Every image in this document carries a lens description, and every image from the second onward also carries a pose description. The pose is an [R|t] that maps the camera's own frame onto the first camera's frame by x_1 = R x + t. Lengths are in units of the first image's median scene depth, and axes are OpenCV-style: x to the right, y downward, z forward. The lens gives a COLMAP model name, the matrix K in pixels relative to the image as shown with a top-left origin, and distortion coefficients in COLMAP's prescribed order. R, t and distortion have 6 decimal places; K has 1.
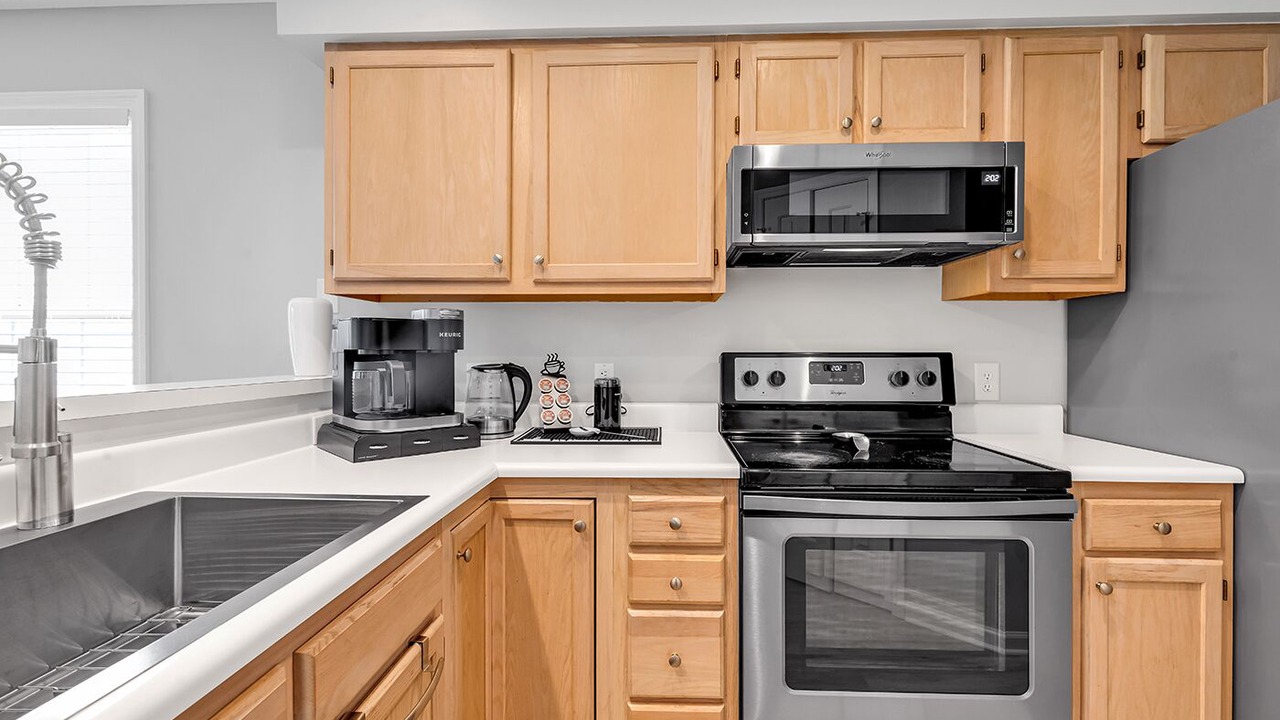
lens RADIAL K [[575.3, 0, 638.0], [0, 575.3, 356.2], [0, 0, 1]] dist [0.000386, -0.000636]
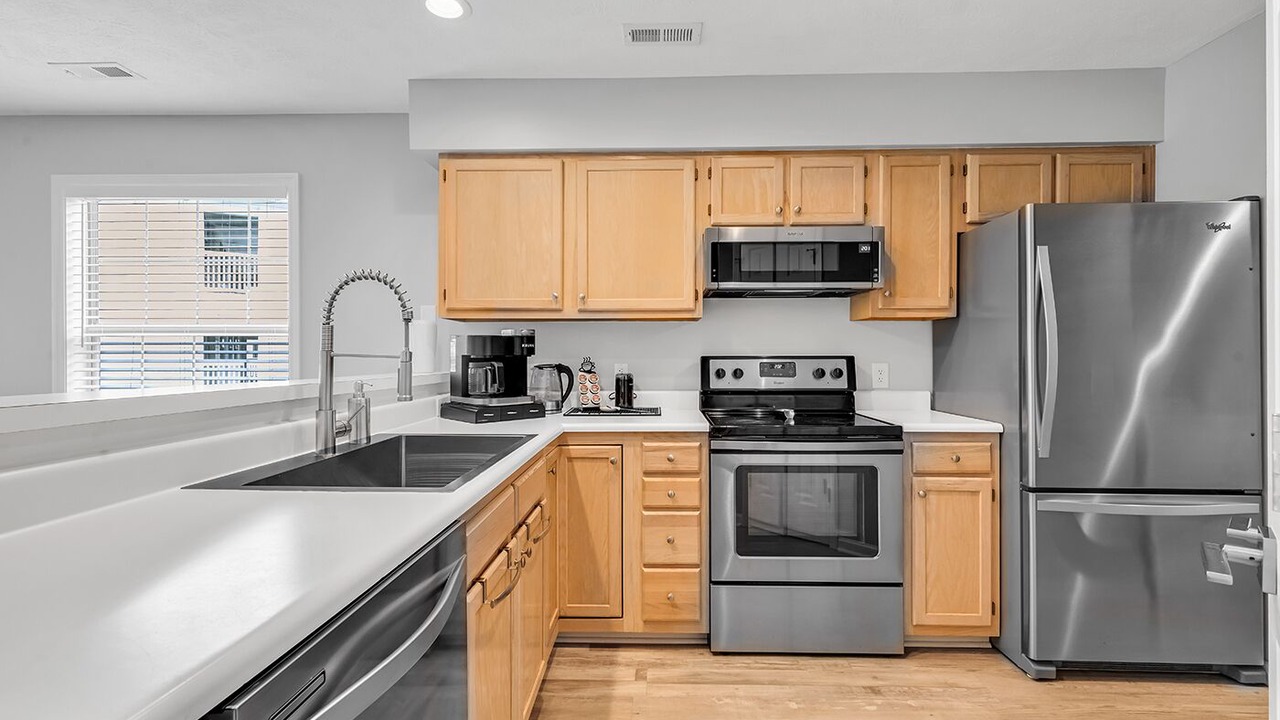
lens RADIAL K [[575.3, 0, 638.0], [0, 575.3, 356.2], [0, 0, 1]] dist [0.000386, -0.000636]
pose [[0.999902, -0.002112, 0.013872, -0.044062], [0.002176, 0.999987, -0.004647, 0.000158], [-0.013862, 0.004676, 0.999893, -0.559788]]
